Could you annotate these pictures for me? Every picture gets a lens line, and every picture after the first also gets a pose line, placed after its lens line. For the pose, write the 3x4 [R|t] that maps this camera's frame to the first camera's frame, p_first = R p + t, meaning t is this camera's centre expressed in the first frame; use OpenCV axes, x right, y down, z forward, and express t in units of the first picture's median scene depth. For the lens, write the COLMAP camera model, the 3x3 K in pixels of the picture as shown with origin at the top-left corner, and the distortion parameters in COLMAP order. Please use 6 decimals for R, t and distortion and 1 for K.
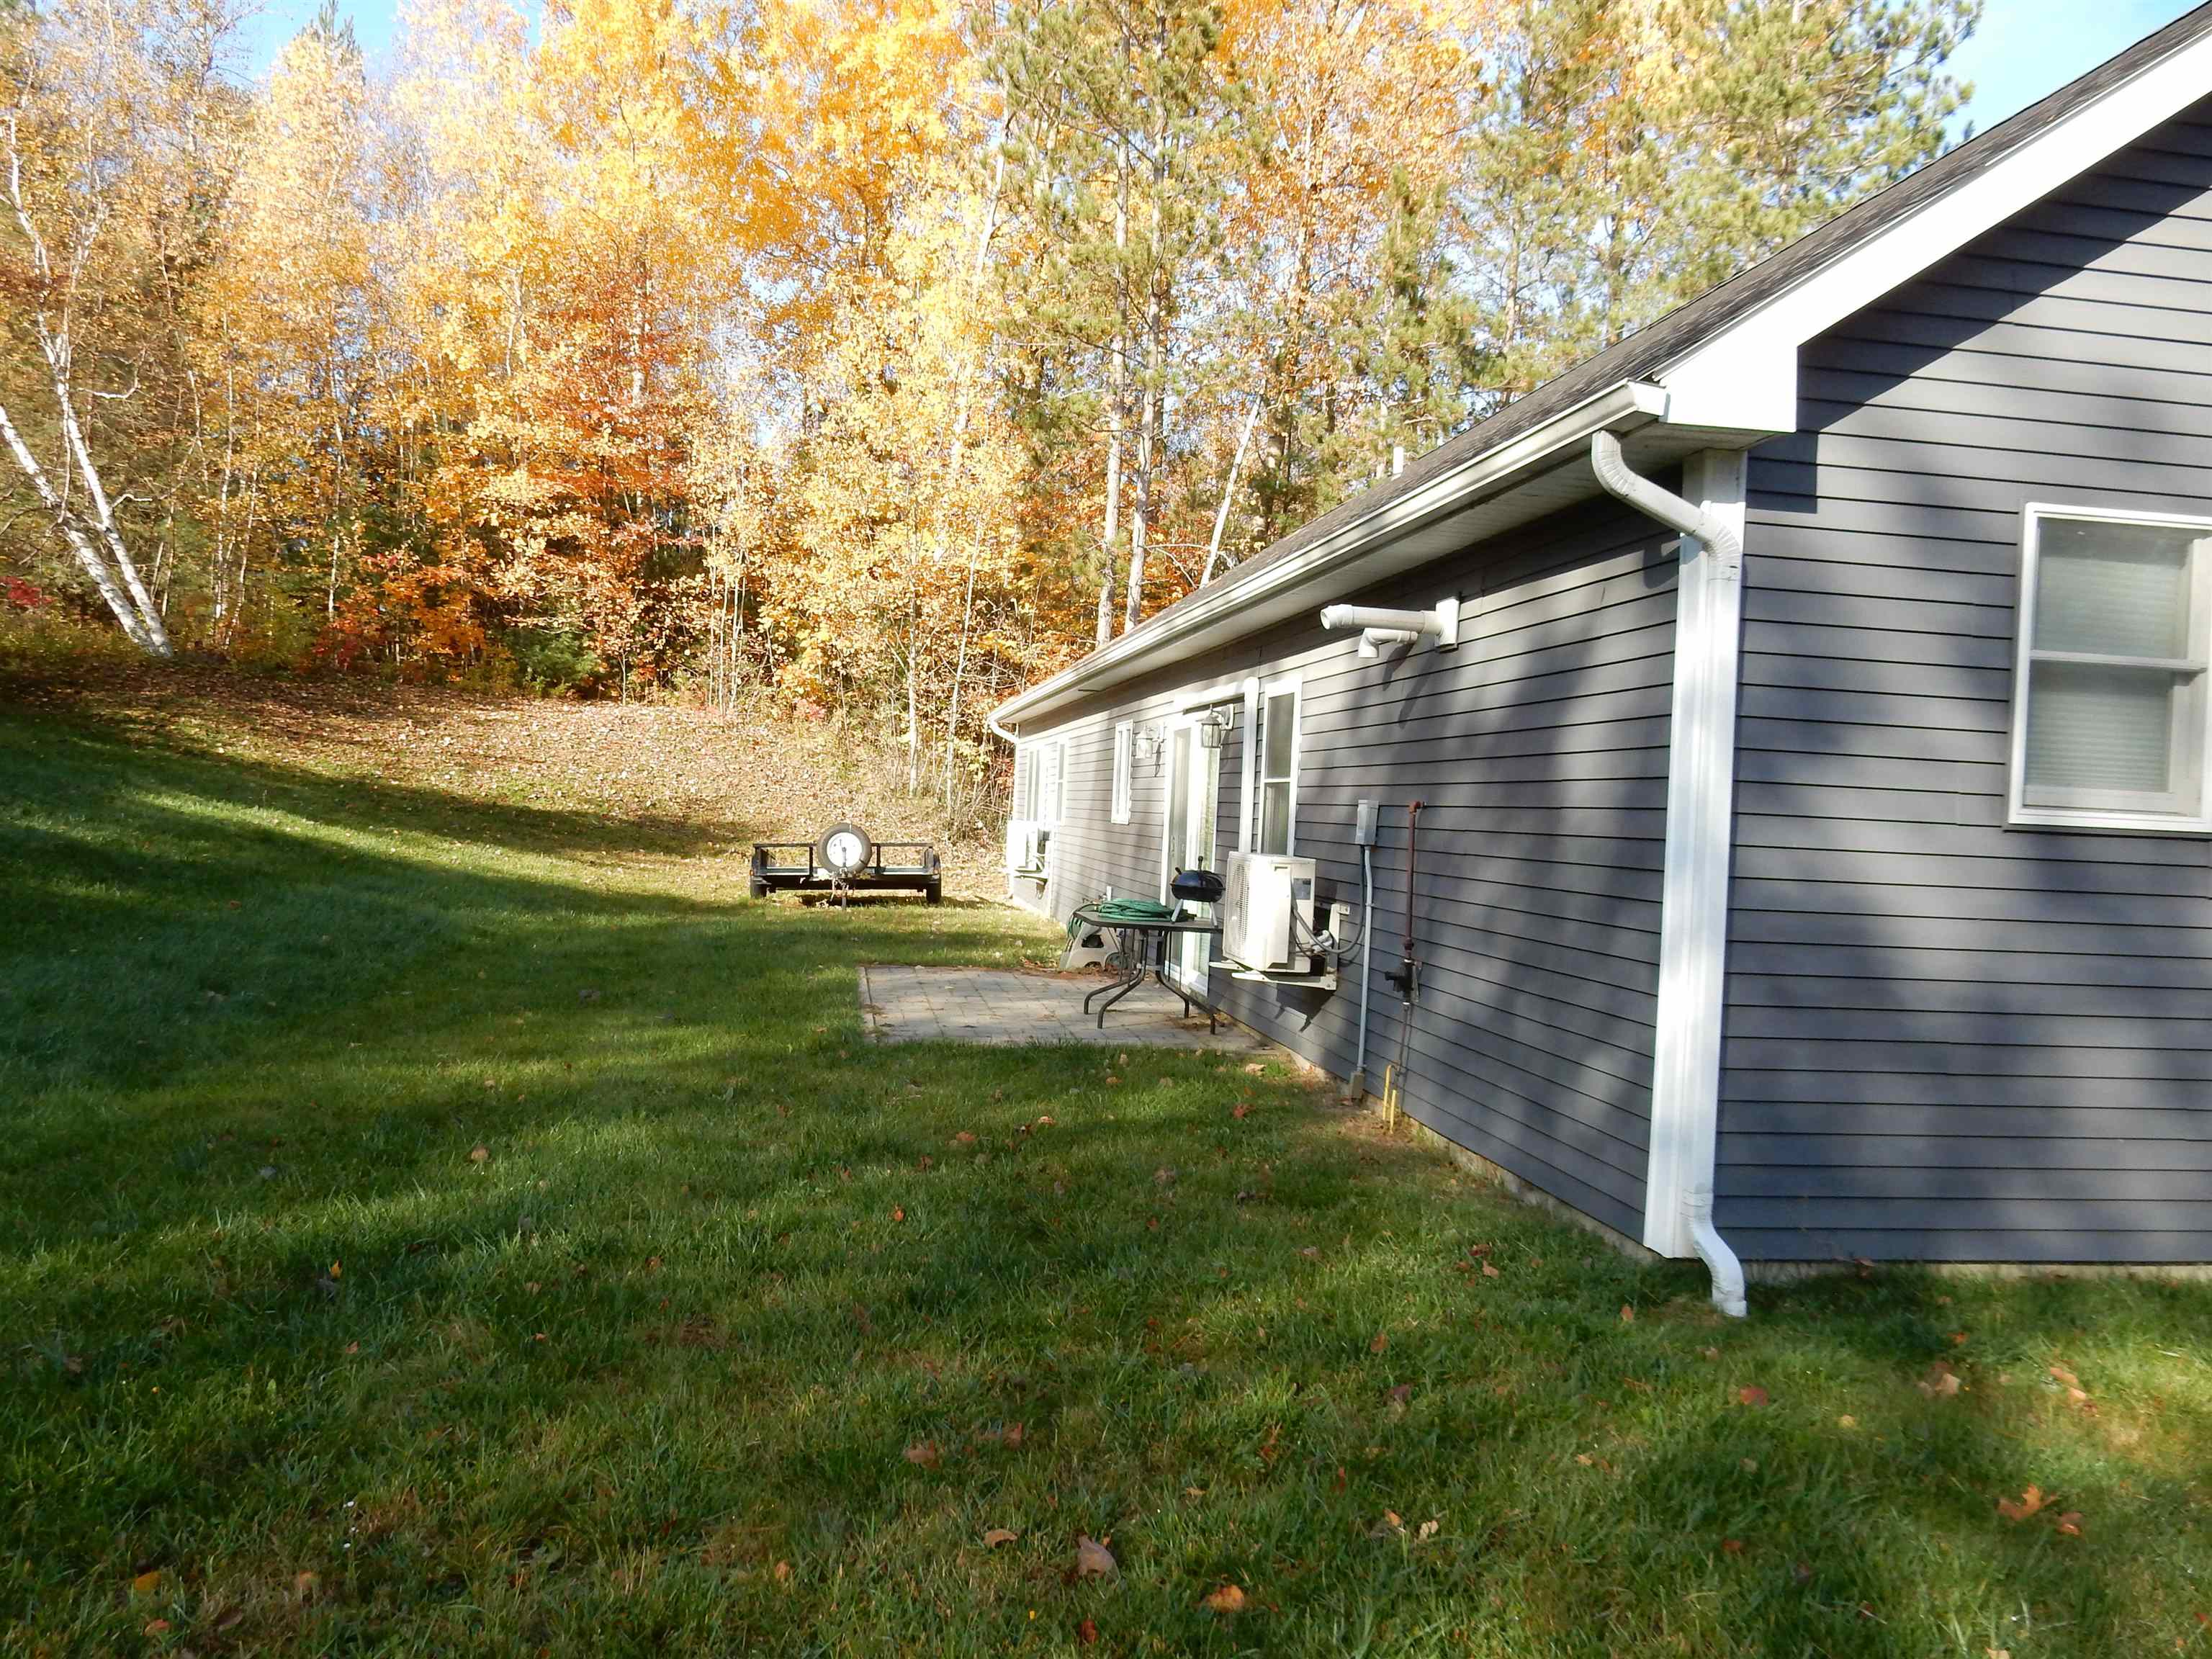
lens RADIAL K [[1652.5, 0, 1135.2], [0, 1652.5, 832.7], [0, 0, 1]] dist [0.006189, 0.001059]
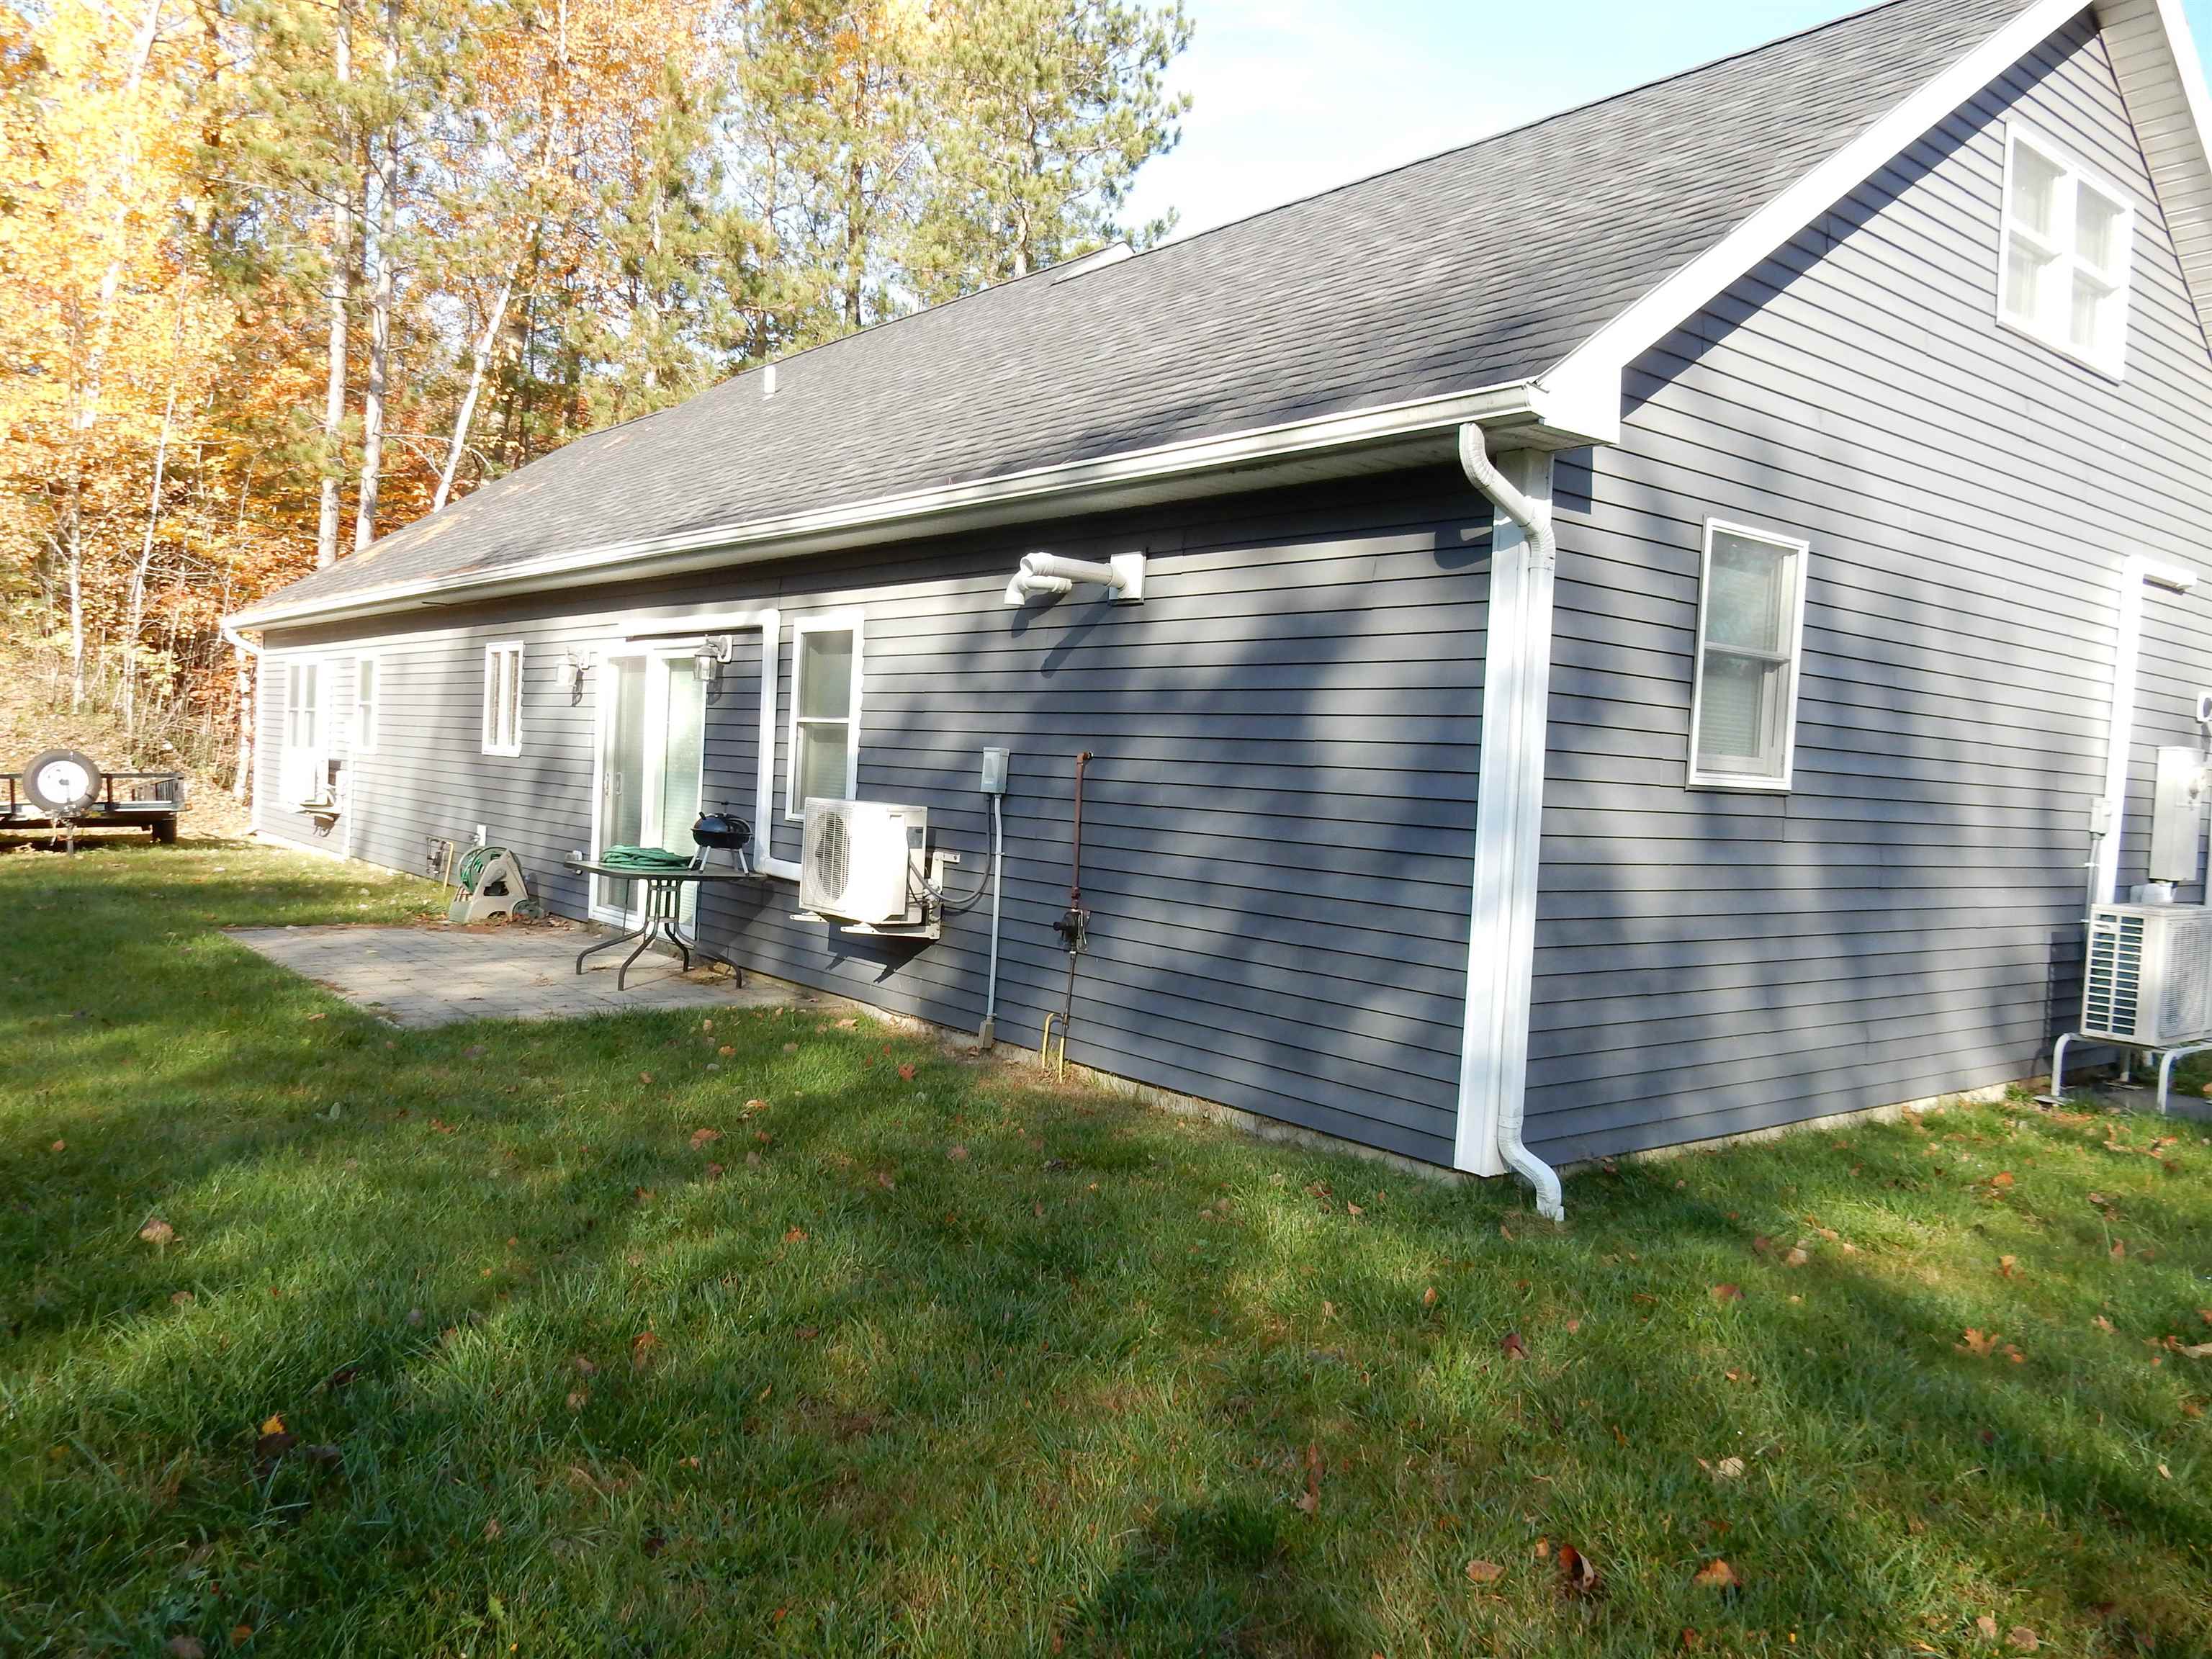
lens RADIAL K [[1626.3, 0, 1138.6], [0, 1626.3, 831.4], [0, 0, 1]] dist [-0.006015, 0.001490]
pose [[0.871249, -0.019928, 0.490437, -0.297074], [-0.005024, 0.998761, 0.049507, -0.020778], [-0.490816, -0.045597, 0.870069, 0.123468]]
